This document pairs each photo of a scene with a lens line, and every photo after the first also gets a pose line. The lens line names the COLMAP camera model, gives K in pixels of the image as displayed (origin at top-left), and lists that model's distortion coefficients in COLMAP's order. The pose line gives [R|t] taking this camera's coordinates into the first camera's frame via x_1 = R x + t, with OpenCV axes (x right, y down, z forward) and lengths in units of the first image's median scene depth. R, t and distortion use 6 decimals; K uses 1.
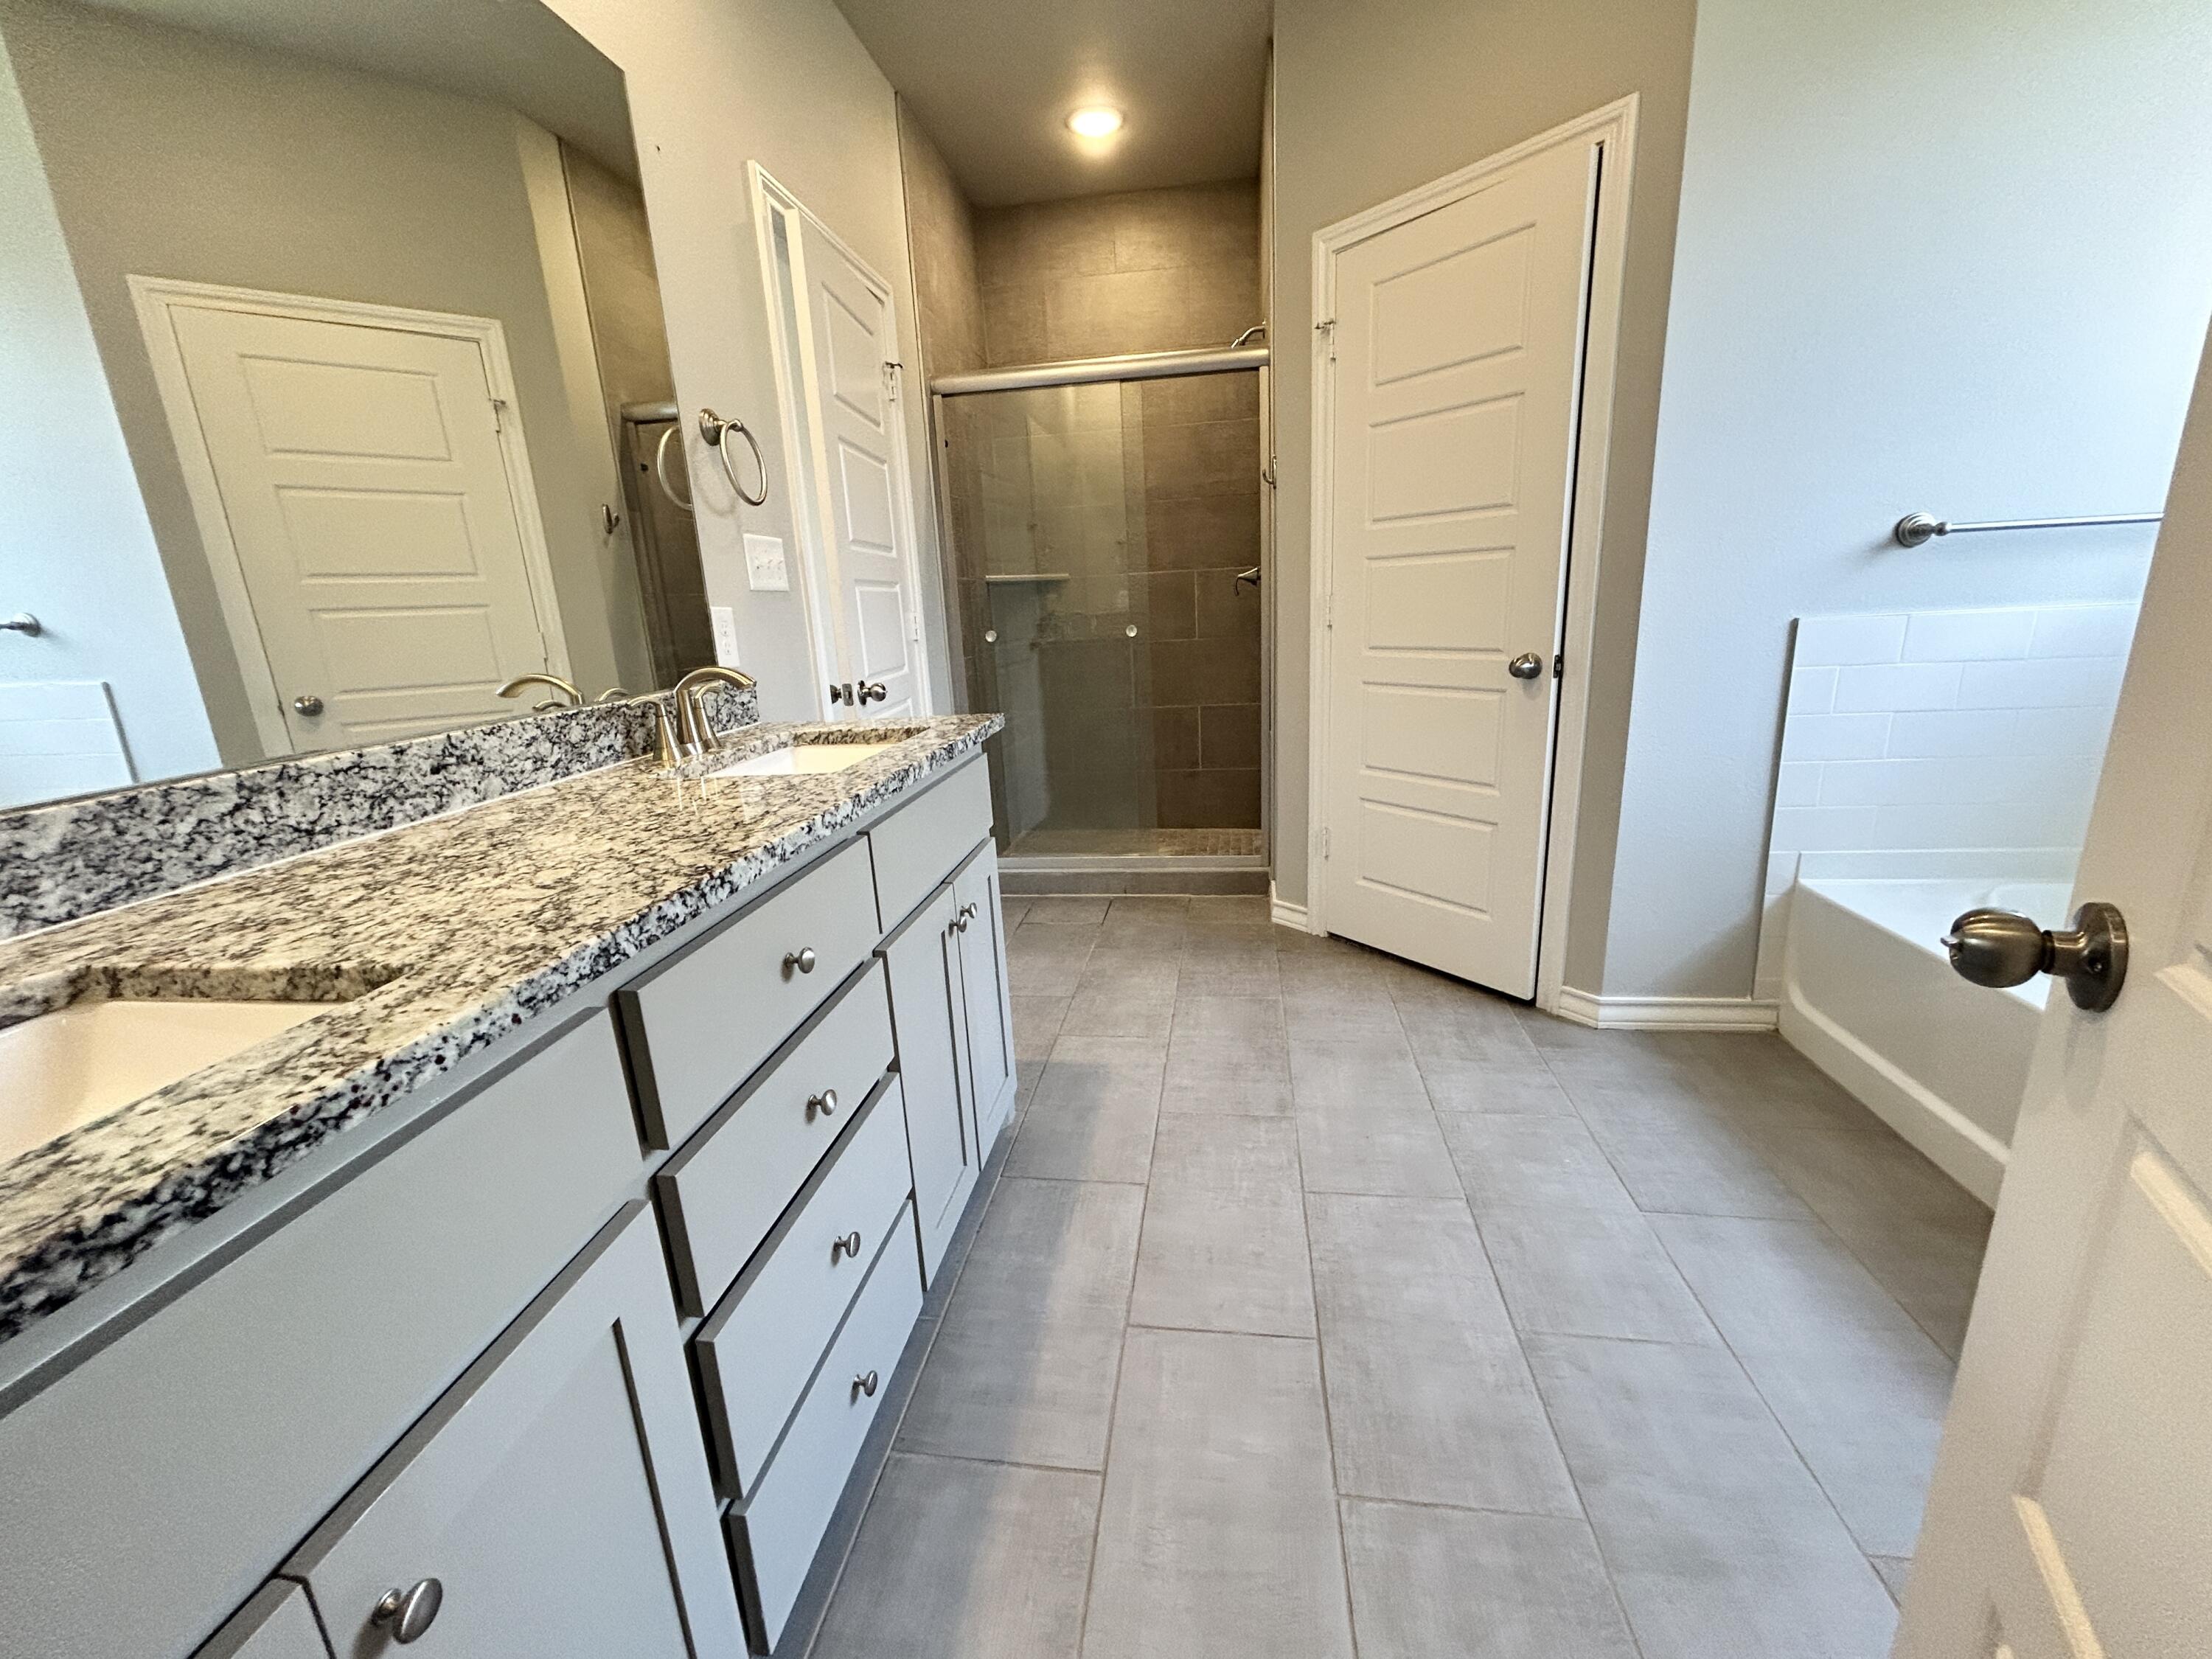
lens RADIAL K [[882.6, 0, 1102.6], [0, 882.6, 828.1], [0, 0, 1]] dist [-0.002165, -0.000887]
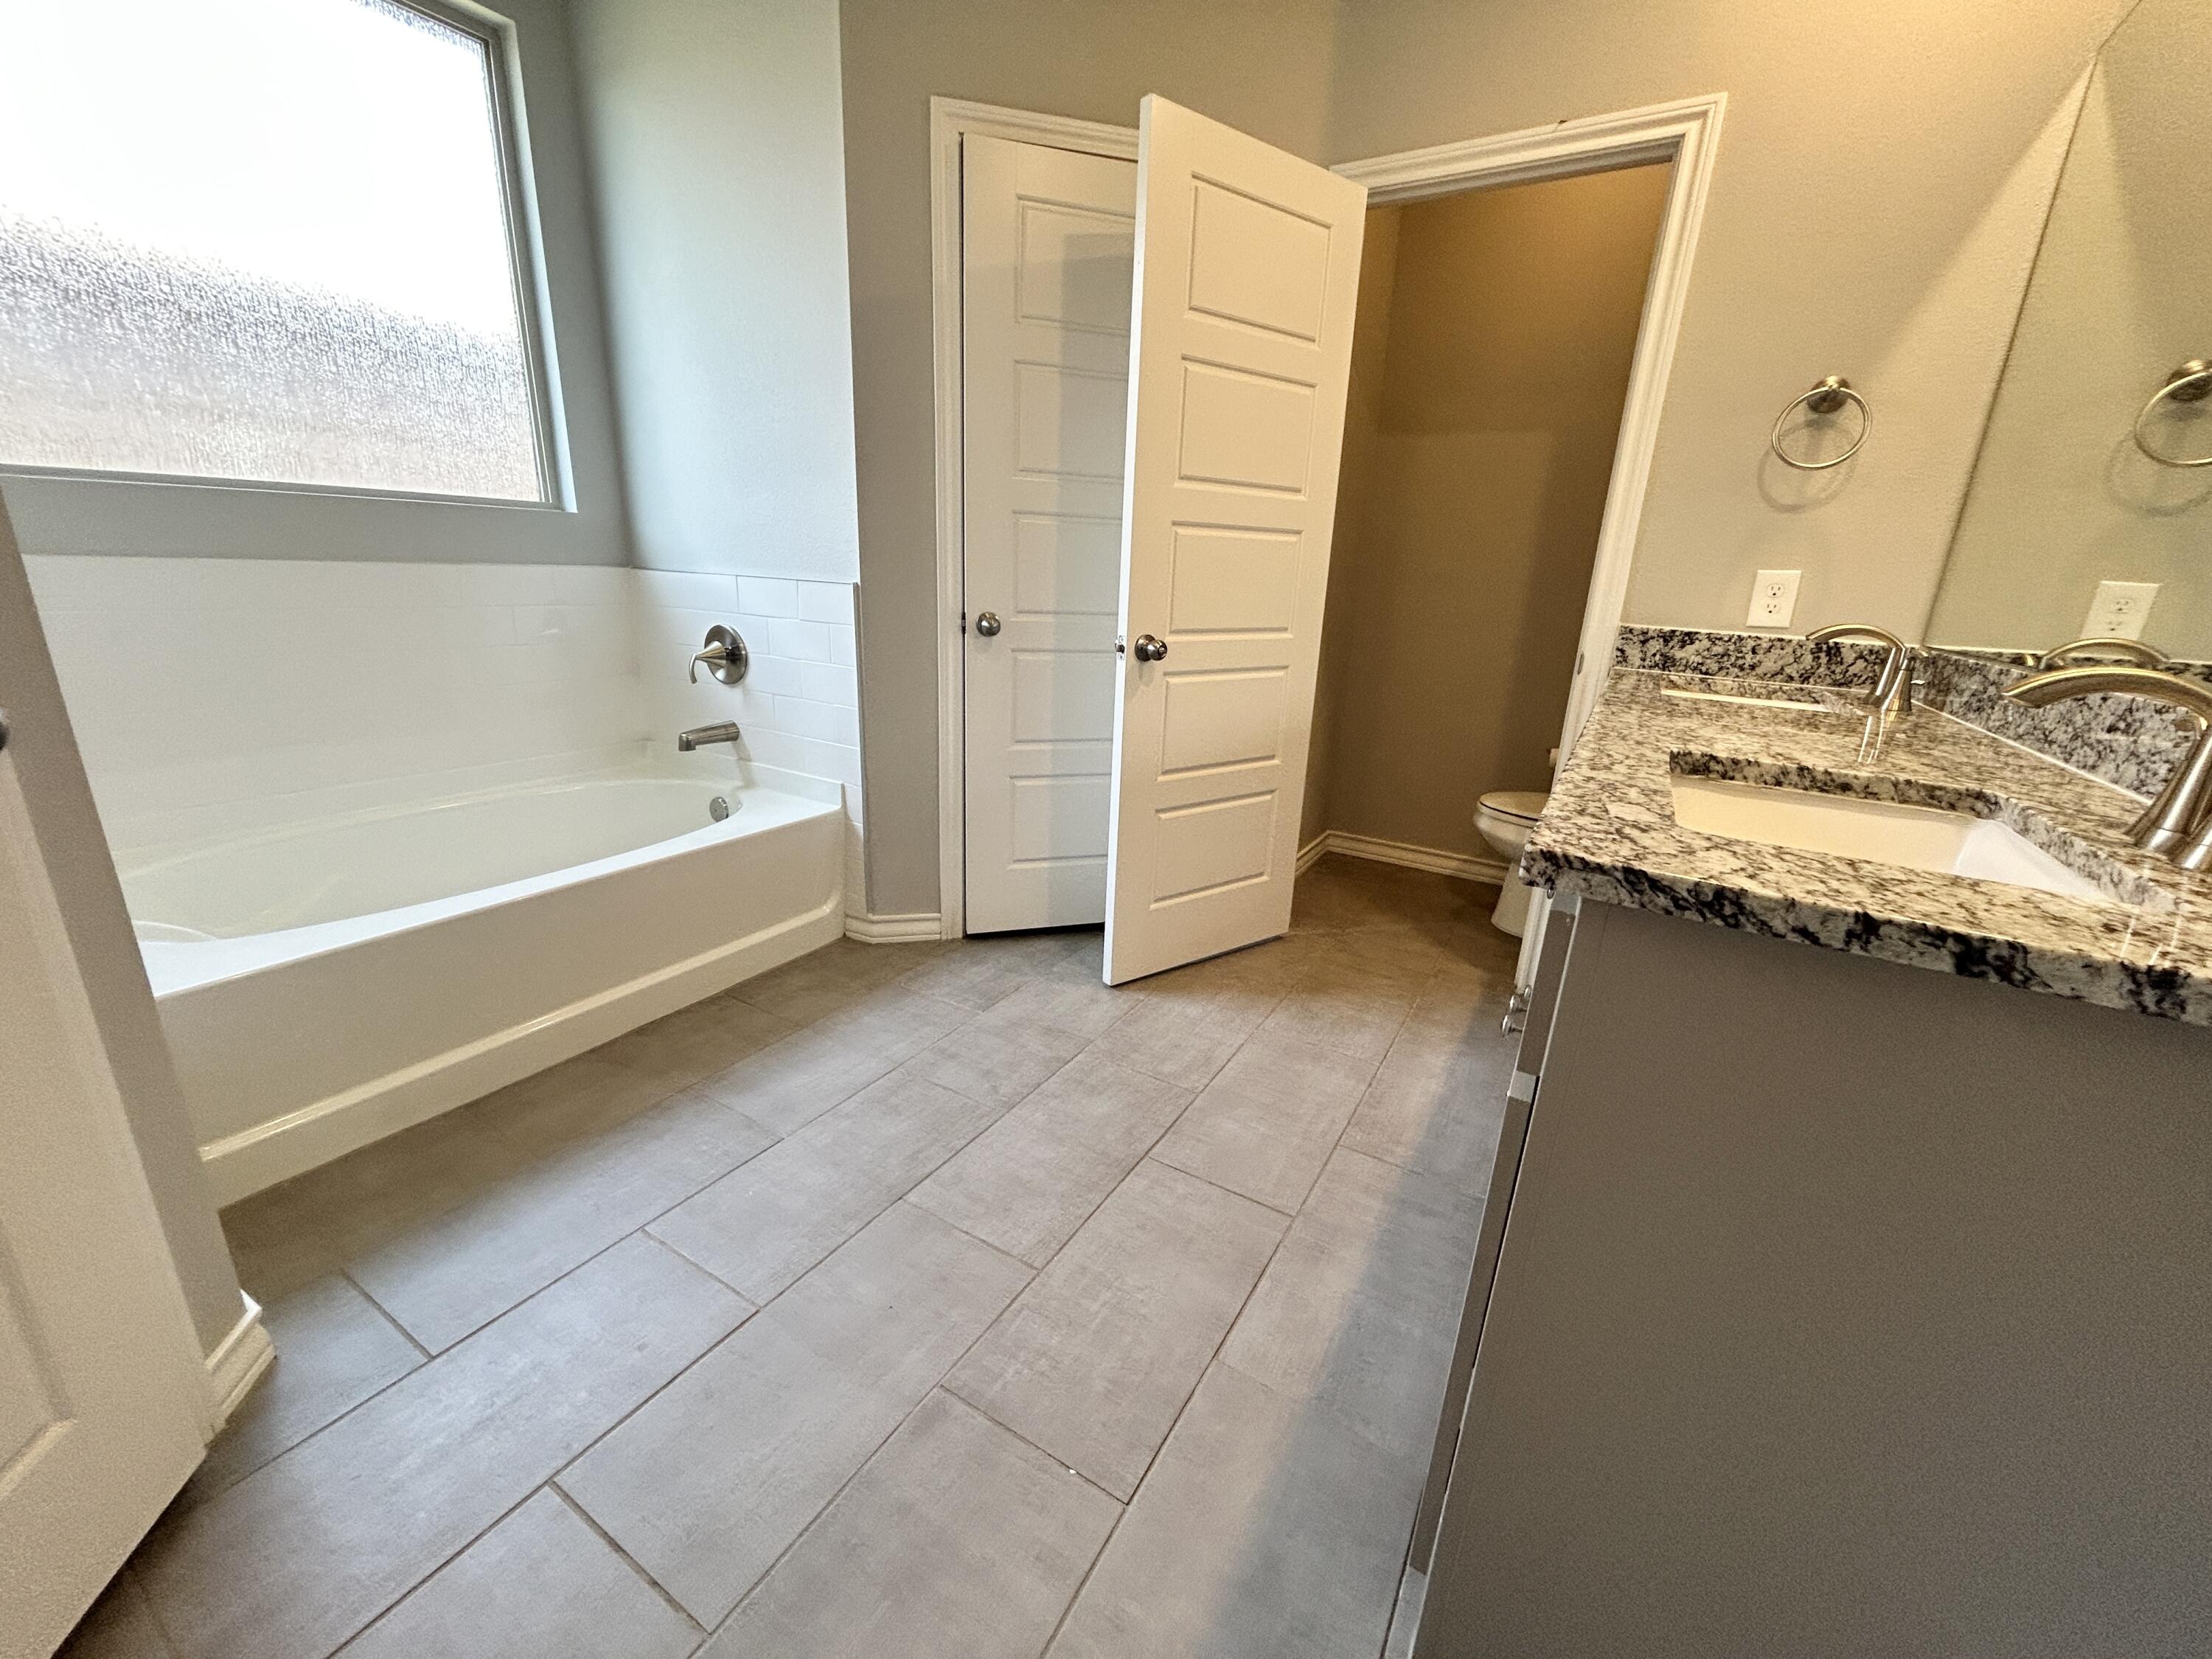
lens RADIAL K [[882.6, 0, 1106.0], [0, 882.6, 825.3], [0, 0, 1]] dist [-0.002165, -0.000887]
pose [[-0.921496, -0.104392, 0.374095, -0.129581], [0.100124, 0.866793, 0.488513, -0.475691], [-0.375259, 0.487618, -0.788295, 1.938951]]
